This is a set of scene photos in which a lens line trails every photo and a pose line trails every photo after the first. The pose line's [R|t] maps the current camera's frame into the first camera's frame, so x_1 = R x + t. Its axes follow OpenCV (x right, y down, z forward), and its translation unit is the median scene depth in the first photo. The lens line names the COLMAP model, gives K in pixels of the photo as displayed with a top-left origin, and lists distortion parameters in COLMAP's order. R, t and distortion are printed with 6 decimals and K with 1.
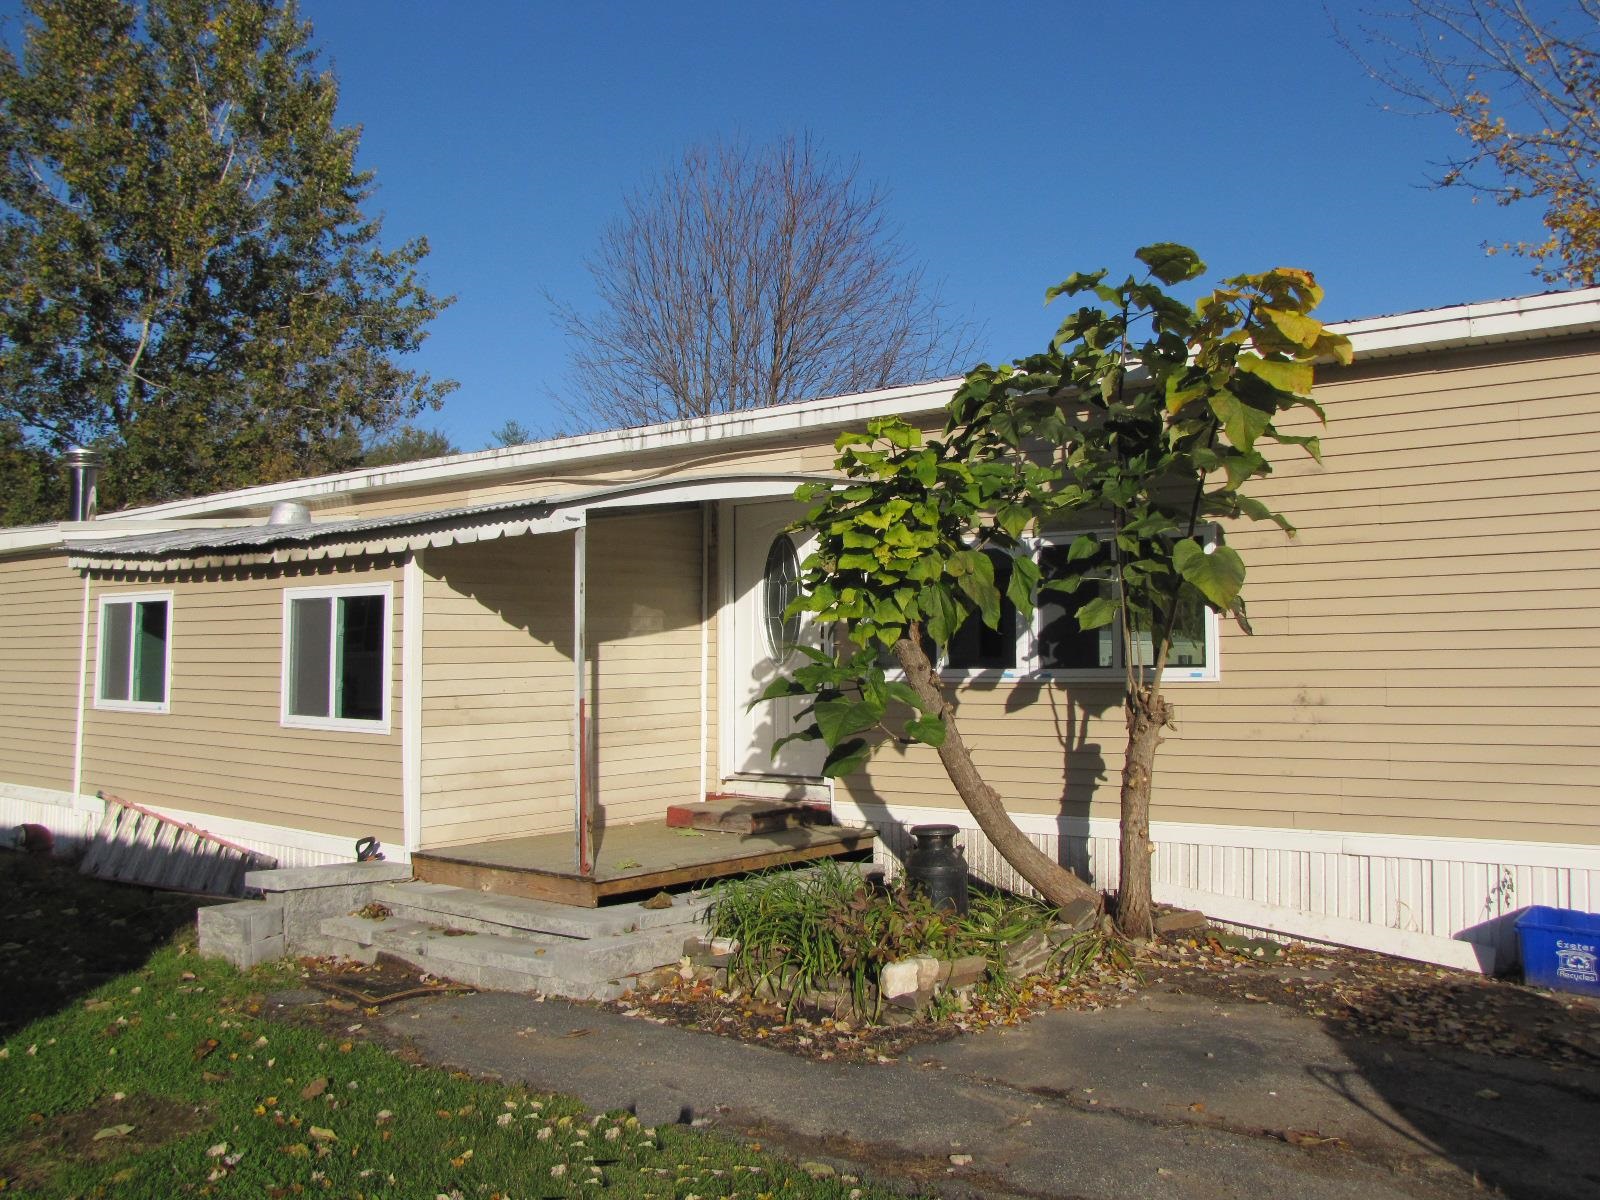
lens RADIAL K [[1326.6, 0, 799.0], [0, 1326.6, 582.0], [0, 0, 1]] dist [-0.187539, 0.161066]
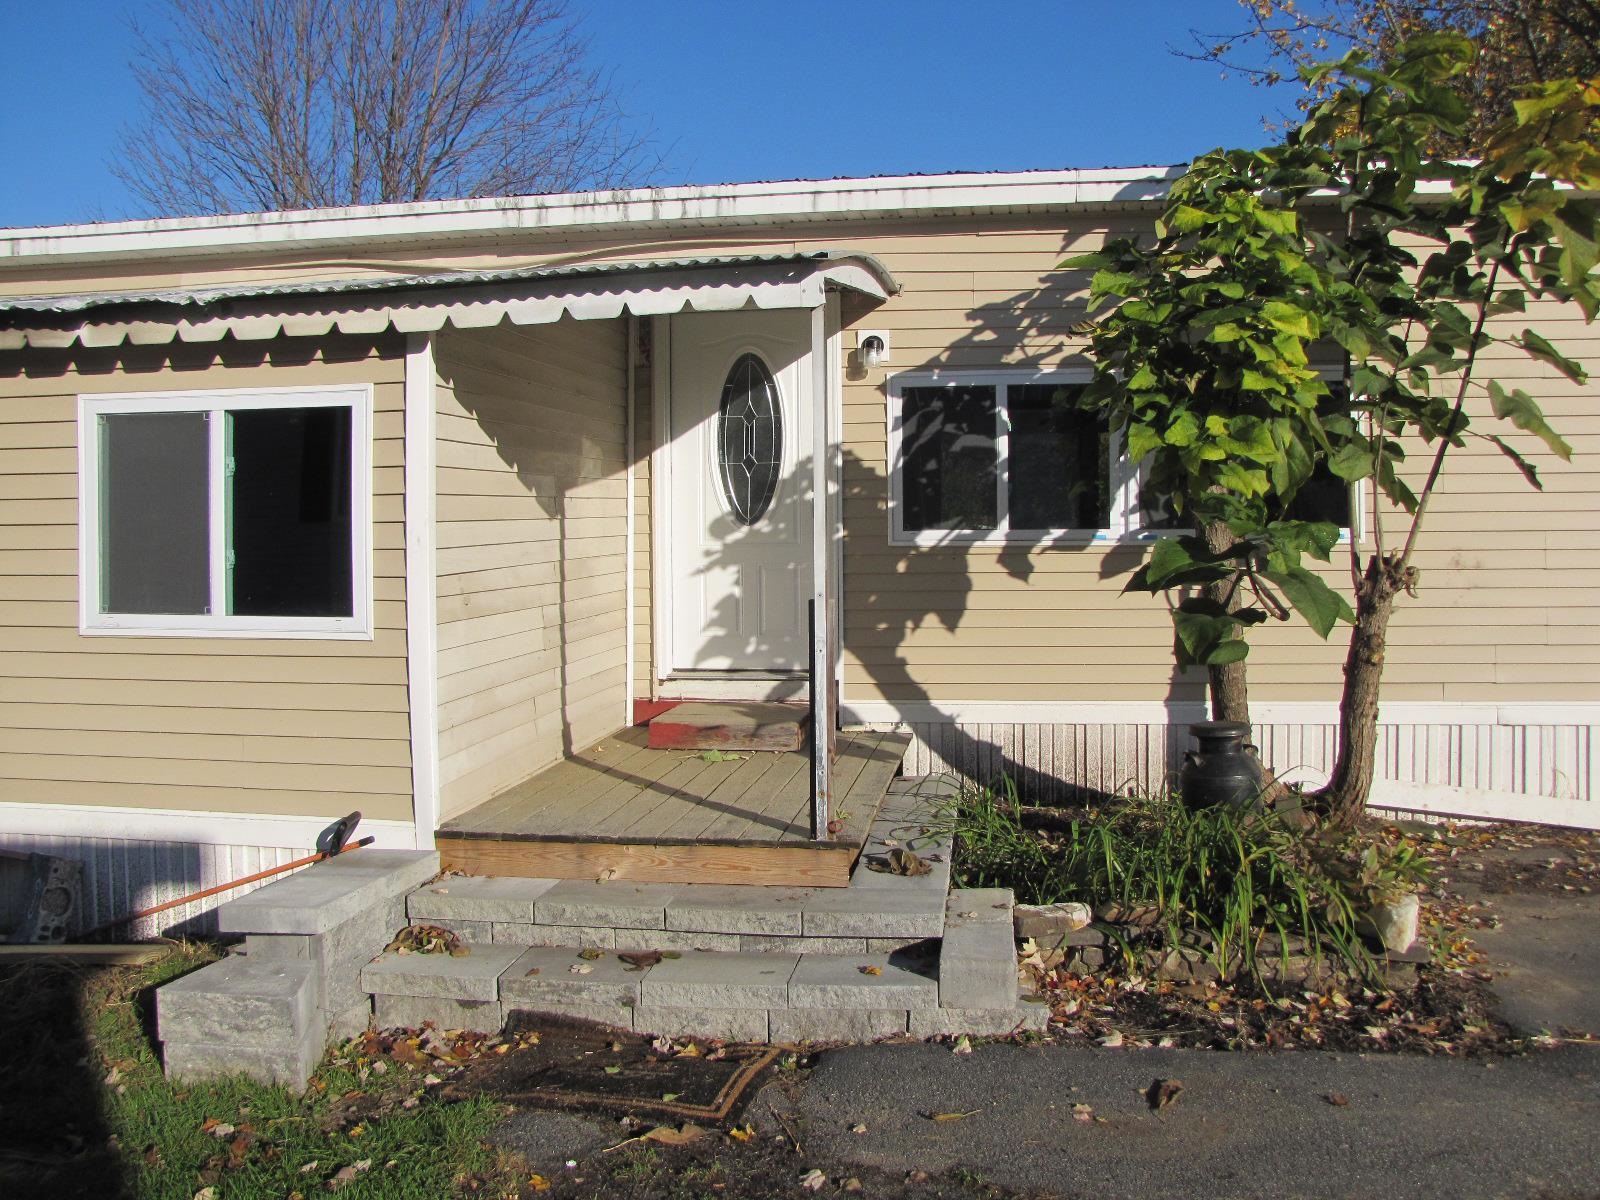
lens RADIAL K [[1337.2, 0, 812.2], [0, 1337.2, 583.2], [0, 0, 1]] dist [-0.187019, 0.163160]
pose [[0.875074, -0.019778, 0.483586, -0.459733], [-0.026735, 0.995664, 0.089099, 0.034403], [-0.483251, -0.090897, 0.870750, 0.406705]]
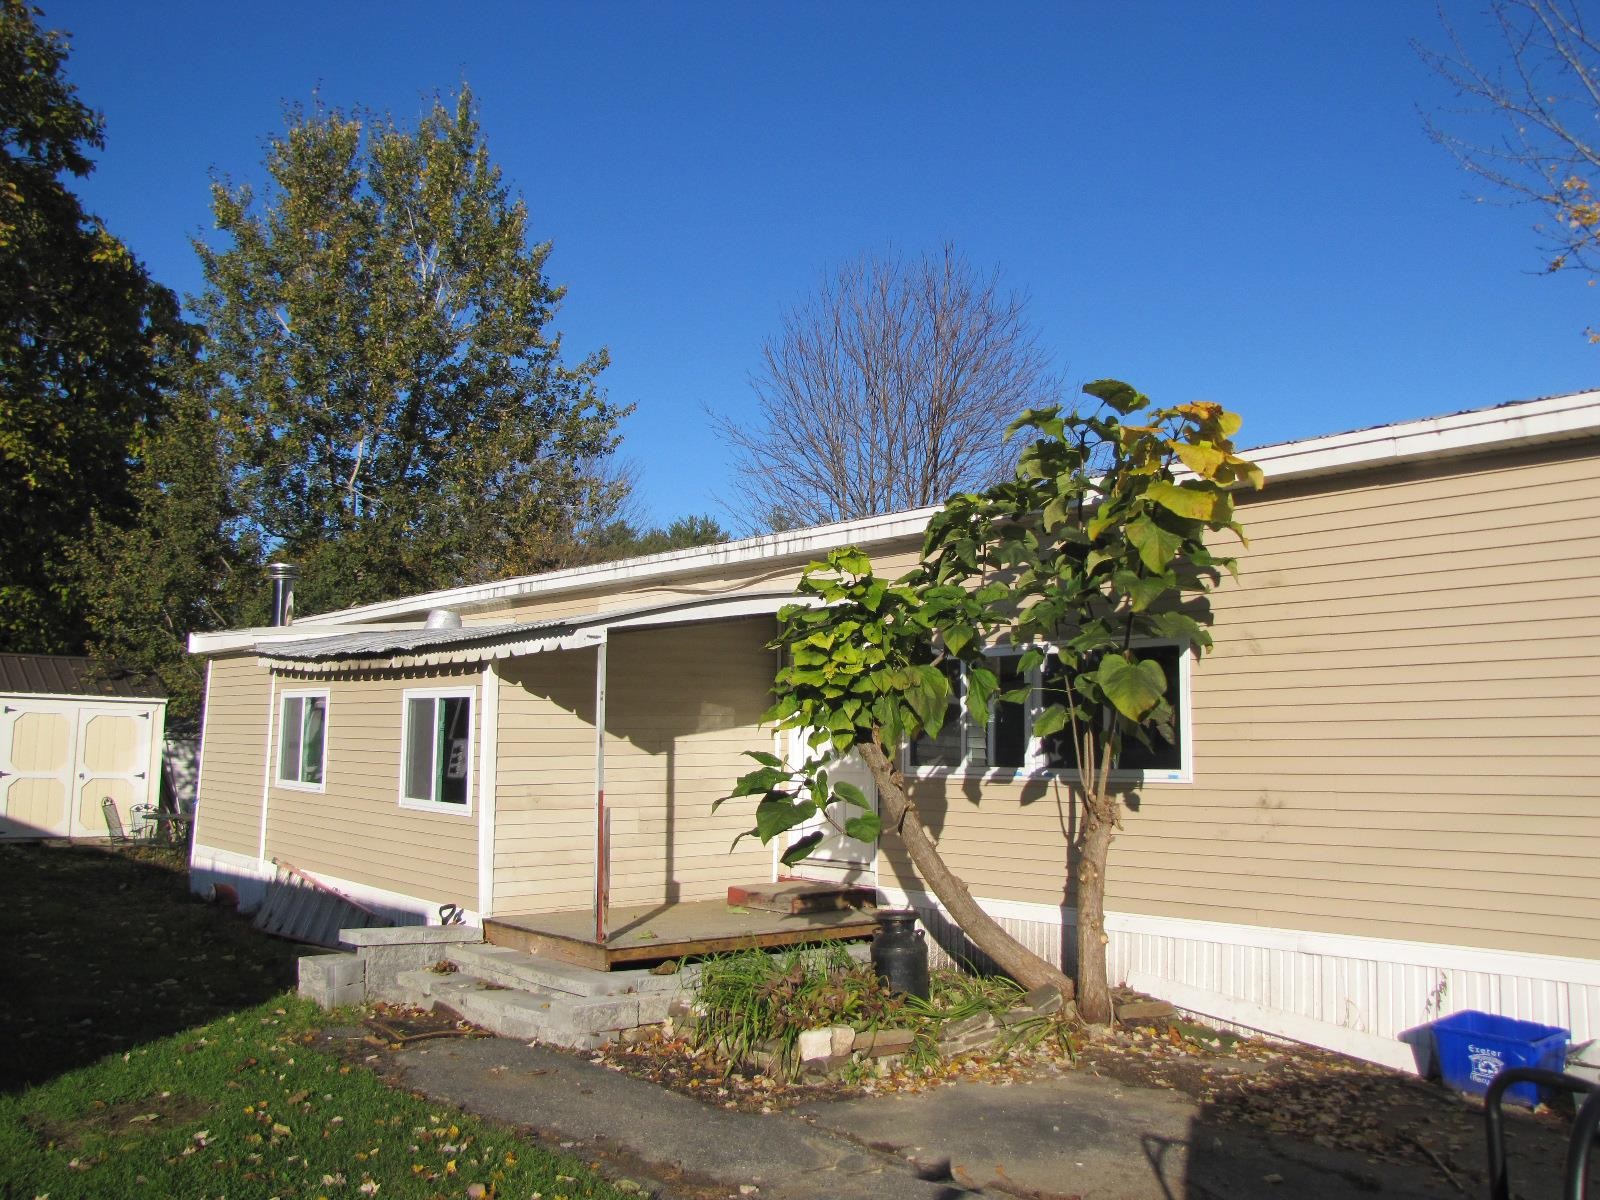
lens RADIAL K [[1337.2, 0, 812.2], [0, 1337.2, 583.2], [0, 0, 1]] dist [-0.187019, 0.163160]
pose [[0.980207, -0.013244, -0.197533, 0.237867], [0.002314, 0.998458, -0.055457, -0.027759], [0.197963, 0.053902, 0.978726, -0.113548]]
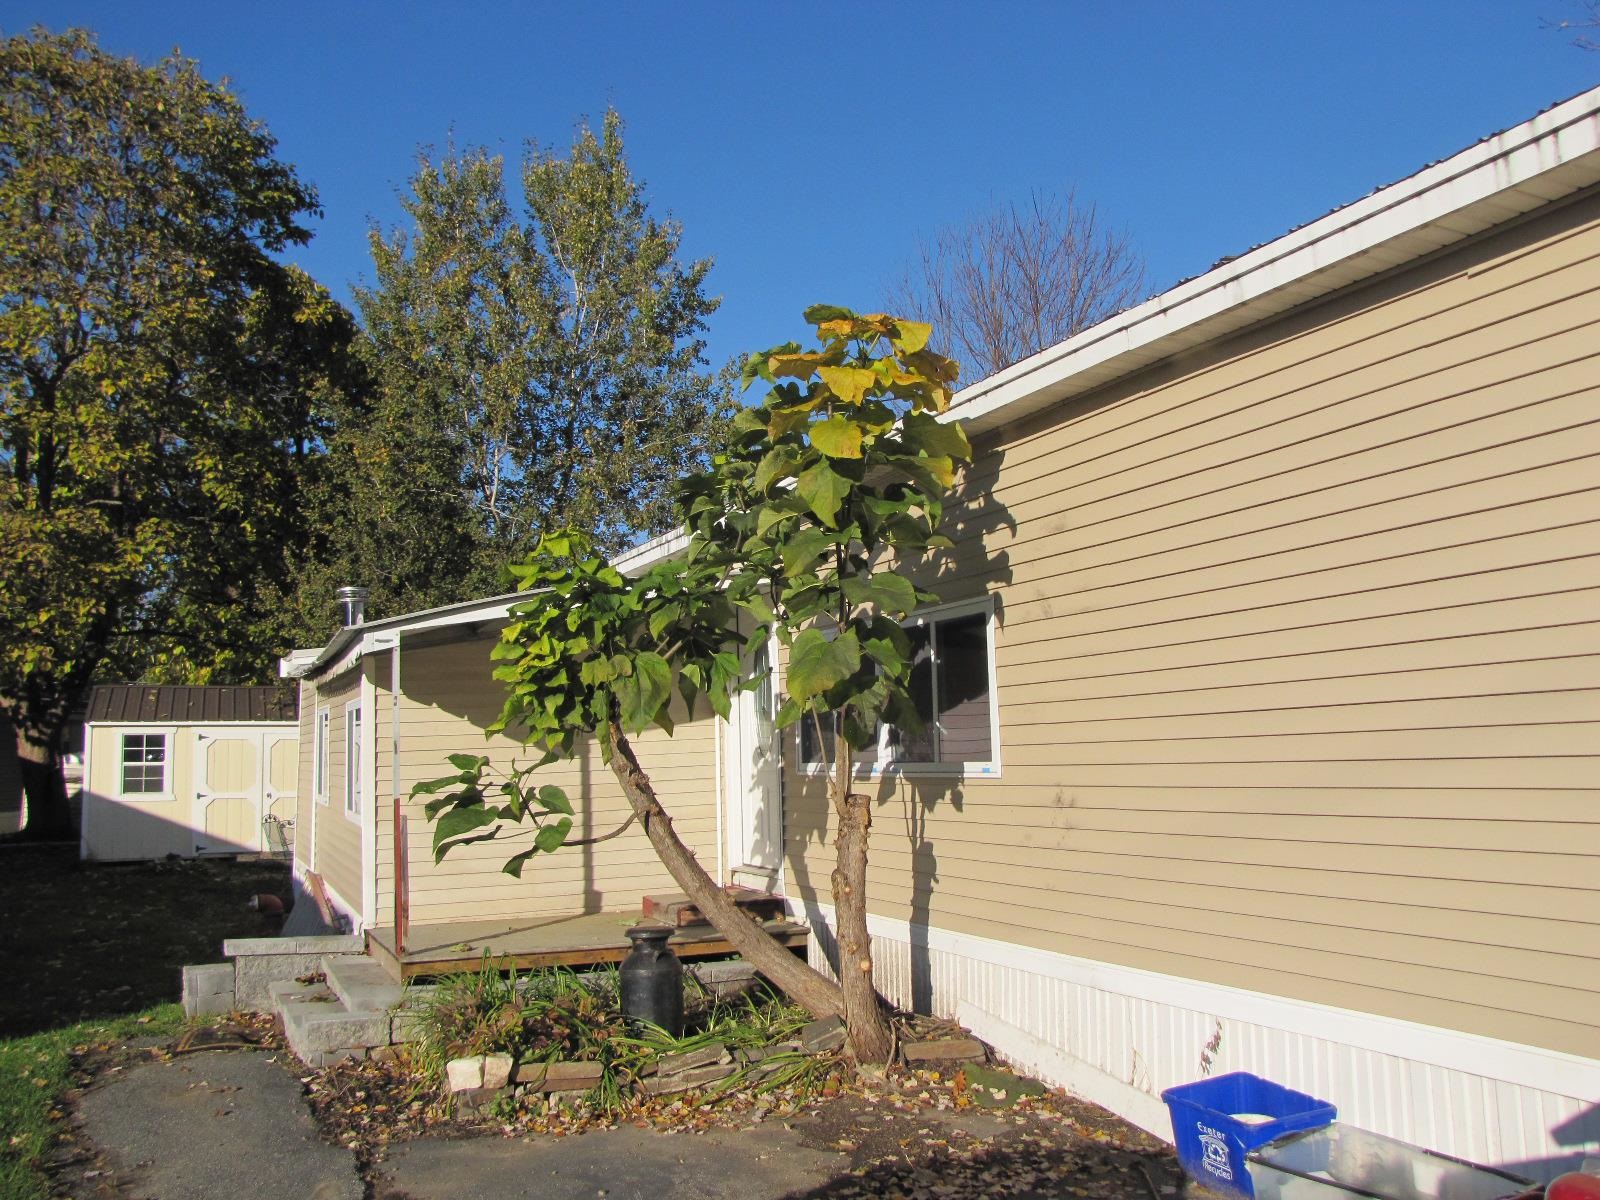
lens RADIAL K [[1337.2, 0, 812.2], [0, 1337.2, 583.2], [0, 0, 1]] dist [-0.187019, 0.163160]
pose [[0.883640, -0.080062, -0.461270, 0.645285], [0.058308, 0.996418, -0.061247, -0.006288], [0.464521, 0.027225, 0.885143, 0.154985]]
